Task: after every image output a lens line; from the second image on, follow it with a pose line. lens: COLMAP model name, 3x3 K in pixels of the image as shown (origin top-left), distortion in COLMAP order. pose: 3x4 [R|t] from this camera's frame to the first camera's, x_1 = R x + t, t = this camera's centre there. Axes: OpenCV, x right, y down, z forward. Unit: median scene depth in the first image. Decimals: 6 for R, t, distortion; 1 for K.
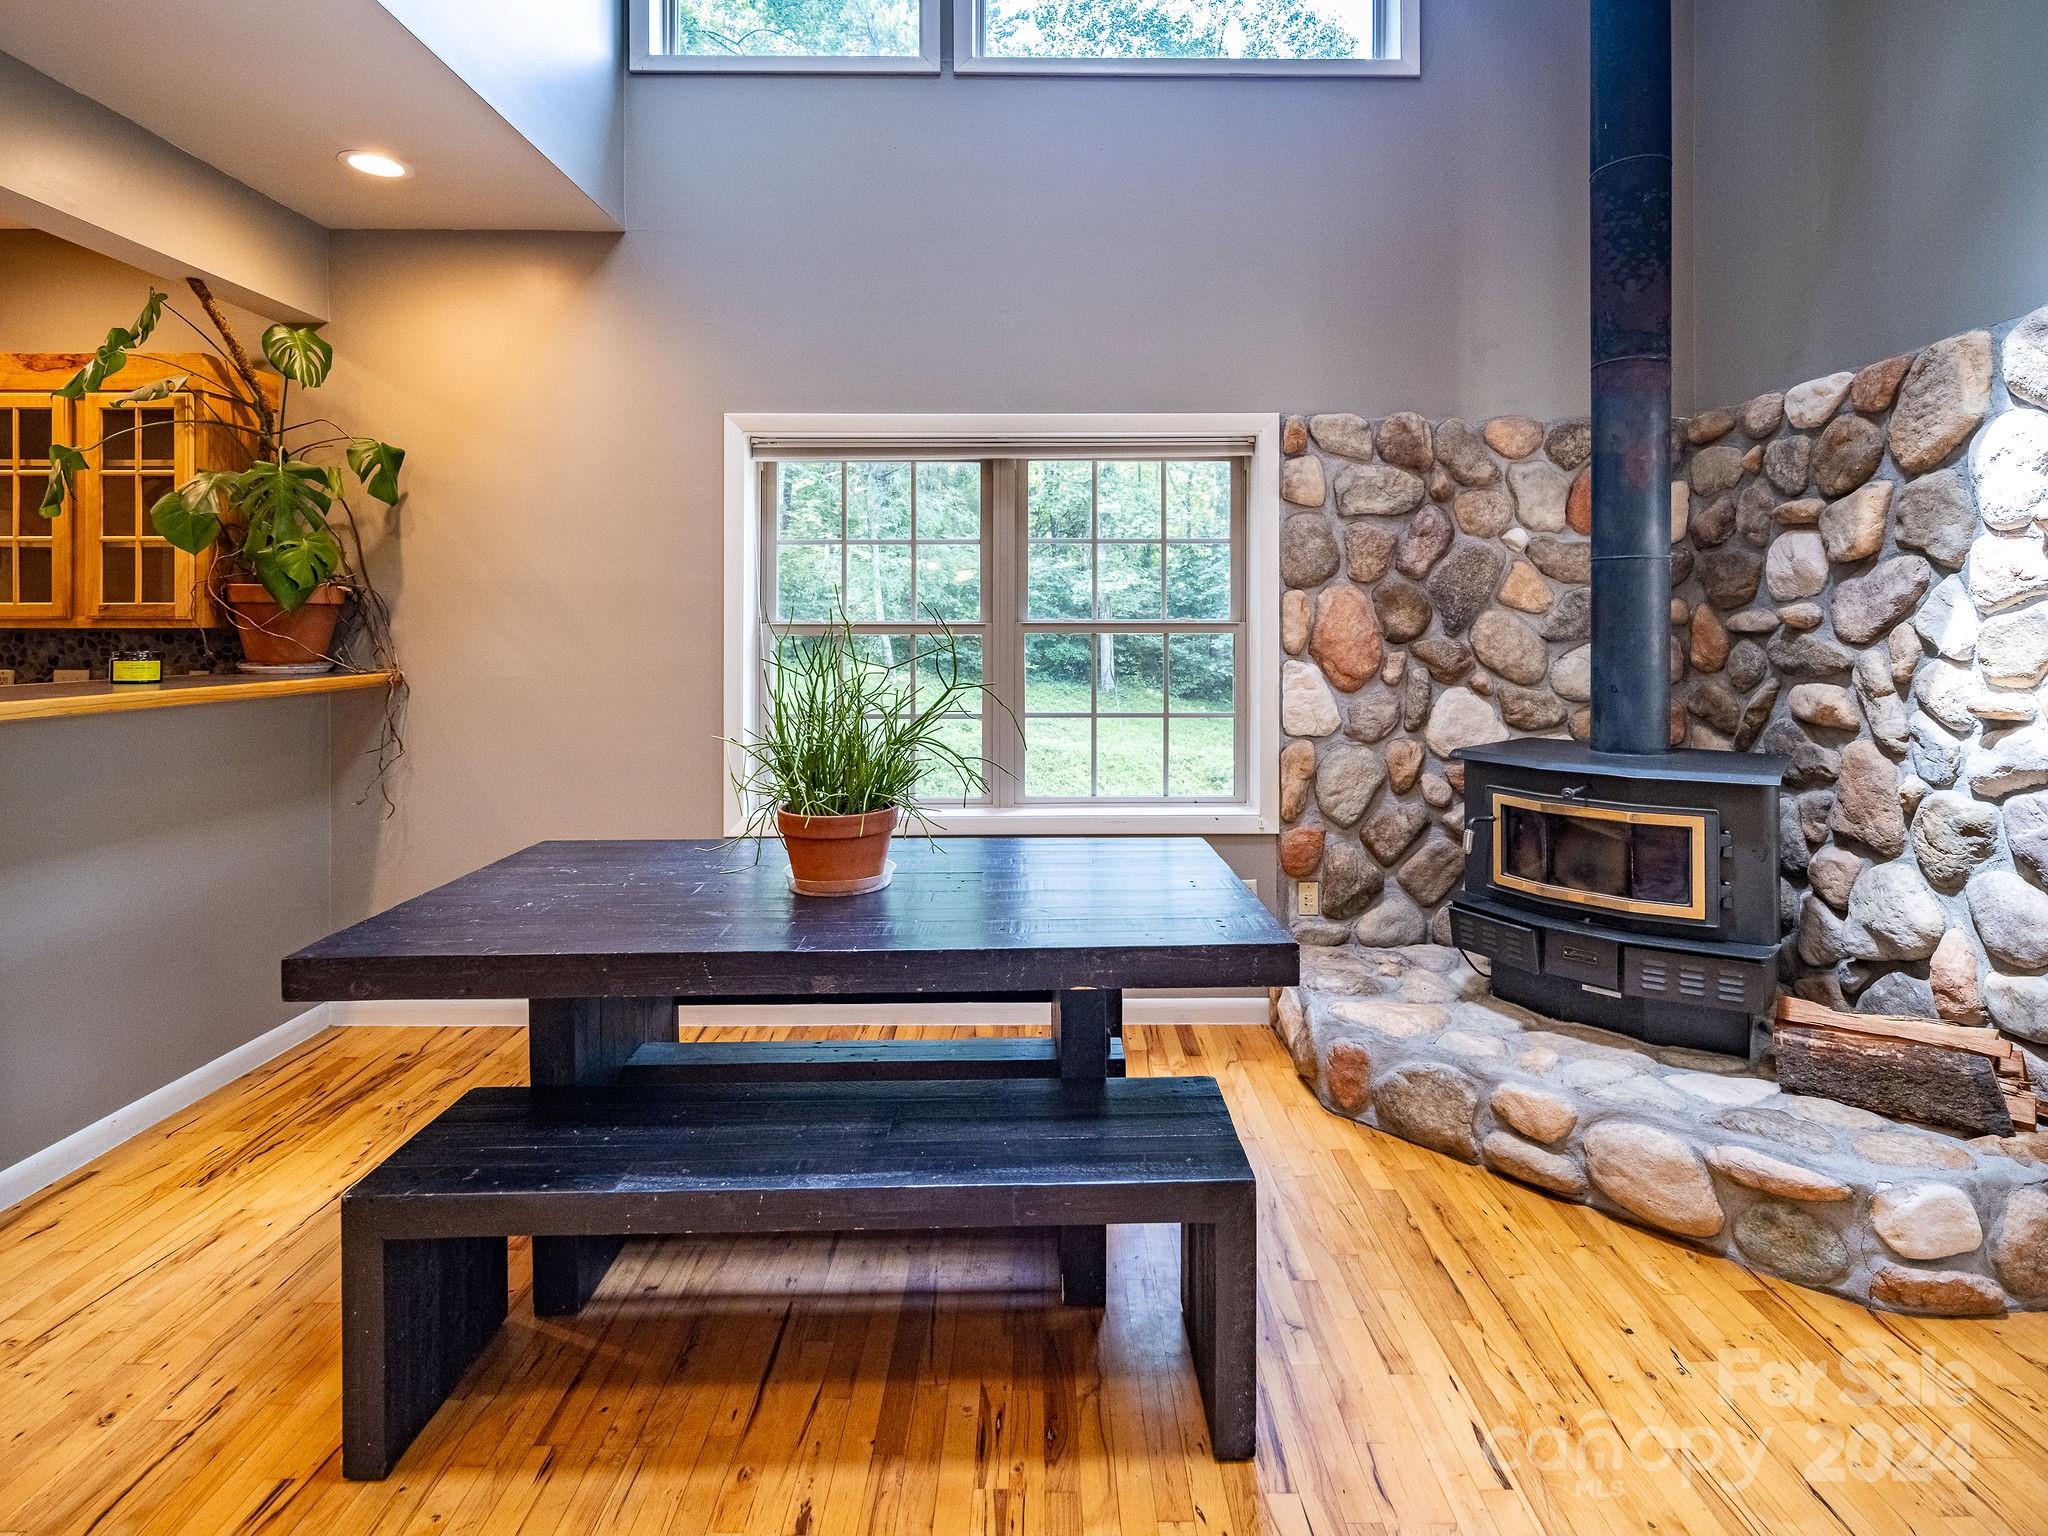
lens RADIAL K [[1013.8, 0, 1062.4], [0, 1013.8, 608.8], [0, 0, 1]] dist [0.003919, -0.002227]
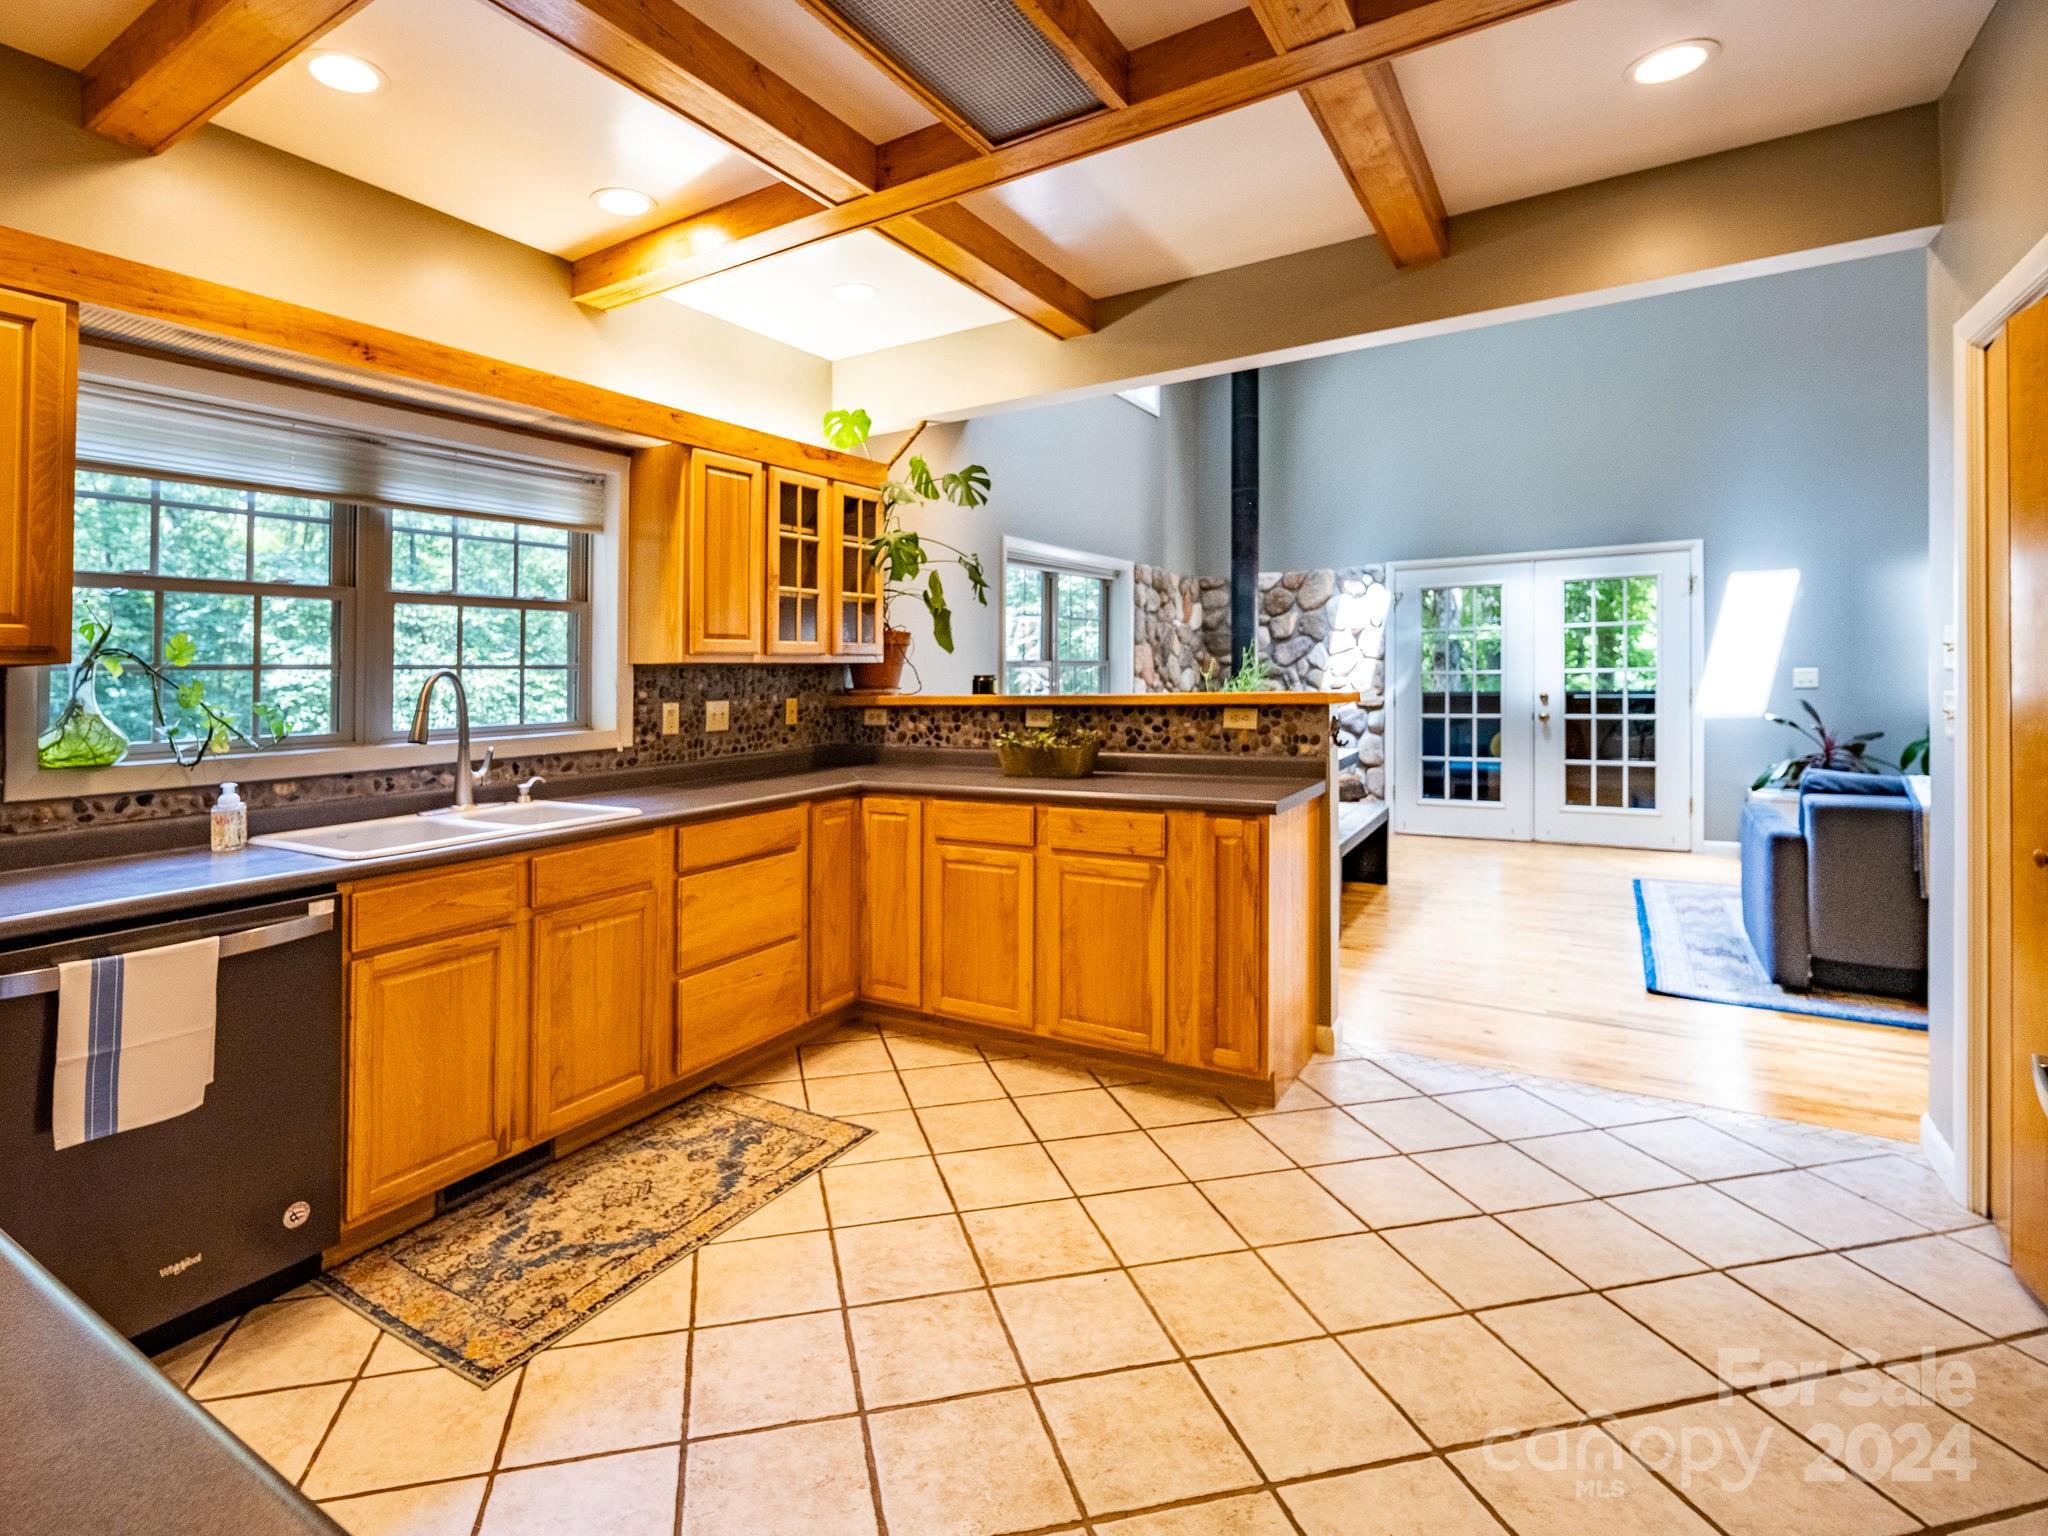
lens RADIAL K [[1013.8, 0, 930.5], [0, 1013.8, 740.4], [0, 0, 1]] dist [0.003919, -0.002227]
pose [[0.567934, -0.063288, 0.820637, -2.009005], [0.005377, 0.997303, 0.073192, 0.025757], [-0.823056, -0.037156, 0.566743, 0.148008]]
